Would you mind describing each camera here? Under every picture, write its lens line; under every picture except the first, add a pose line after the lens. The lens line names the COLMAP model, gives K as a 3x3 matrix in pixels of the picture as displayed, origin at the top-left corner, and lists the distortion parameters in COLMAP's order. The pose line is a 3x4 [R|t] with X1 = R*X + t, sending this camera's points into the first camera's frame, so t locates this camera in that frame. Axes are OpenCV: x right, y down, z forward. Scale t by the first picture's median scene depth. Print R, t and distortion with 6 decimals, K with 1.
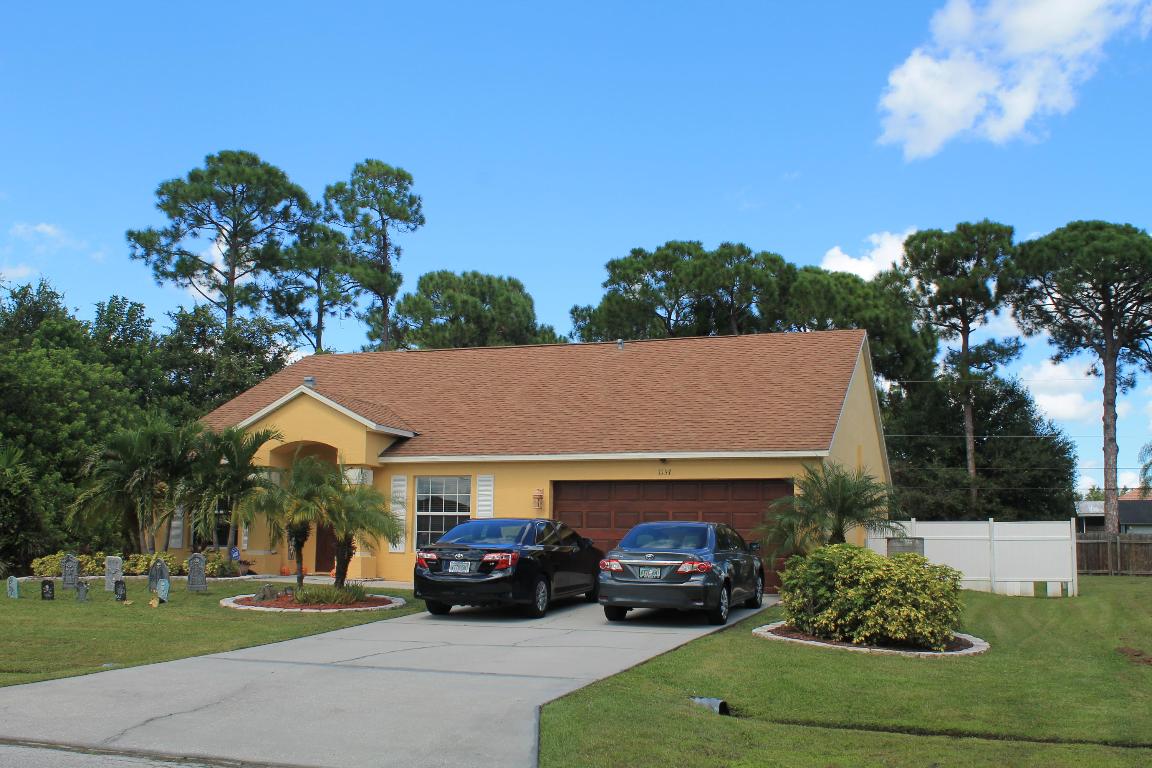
lens RADIAL K [[1223.9, 0, 575.4], [0, 1223.9, 405.1], [0, 0, 1]] dist [-0.100306, 0.028950]
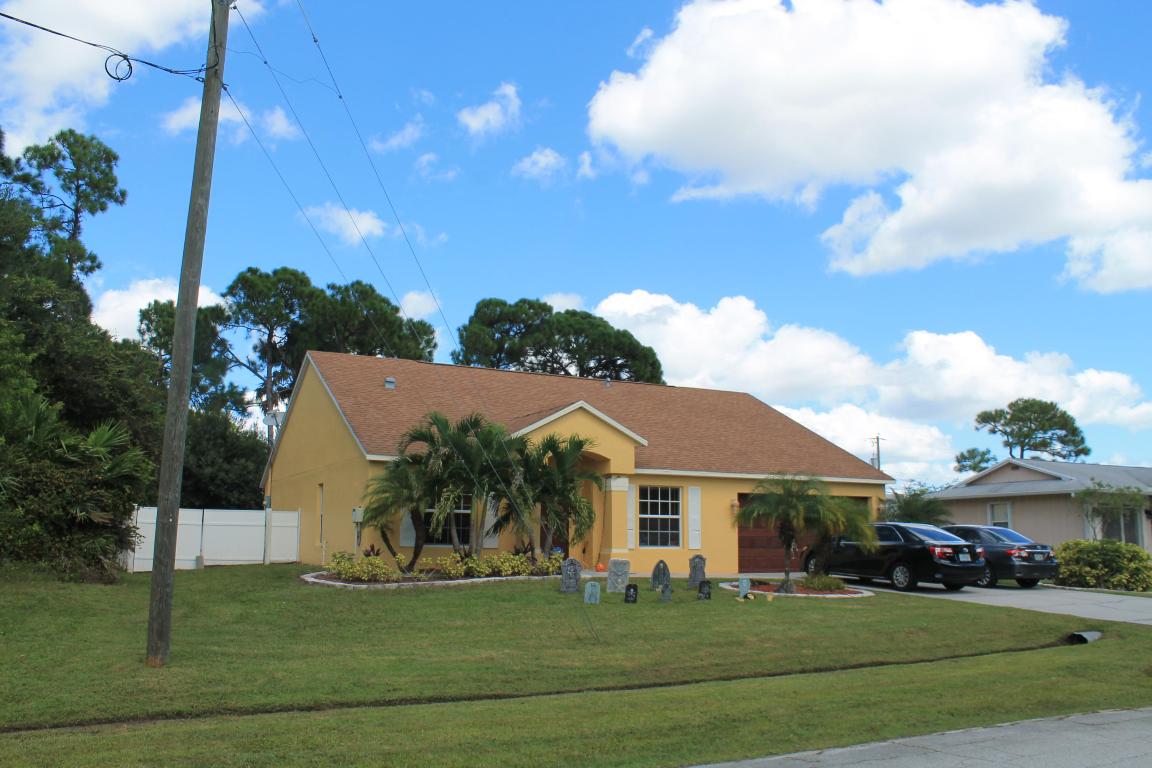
lens RADIAL K [[991.9, 0, 596.7], [0, 991.9, 384.8], [0, 0, 1]] dist [-0.180979, 0.223686]
pose [[0.675789, 0.109535, 0.728911, -0.431208], [-0.086943, 0.993839, -0.068740, 0.015153], [-0.731949, -0.016920, 0.681149, 0.181425]]
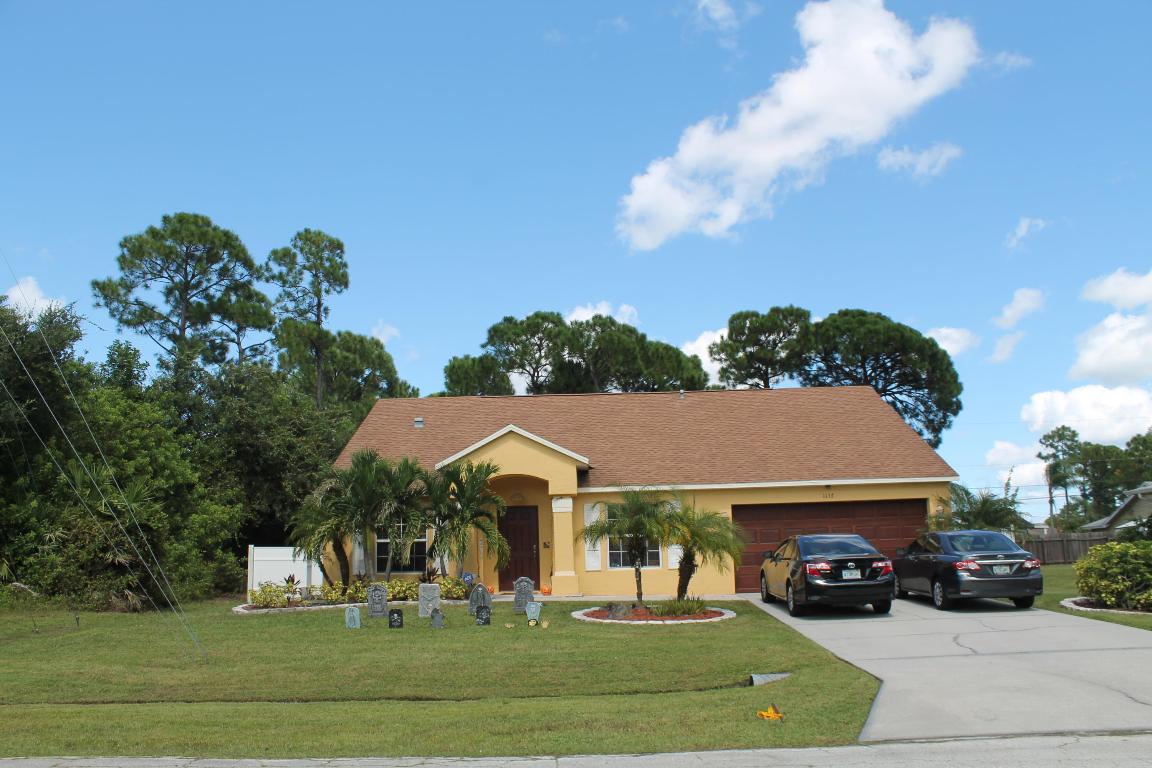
lens RADIAL K [[999.9, 0, 576.0], [0, 999.9, 384.0], [0, 0, 1]] dist [-0.153616, 0.182674]
pose [[0.949218, 0.021128, 0.313909, -0.223884], [-0.000537, 0.997850, -0.065536, 0.003378], [-0.314619, 0.062039, 0.947189, 0.053418]]
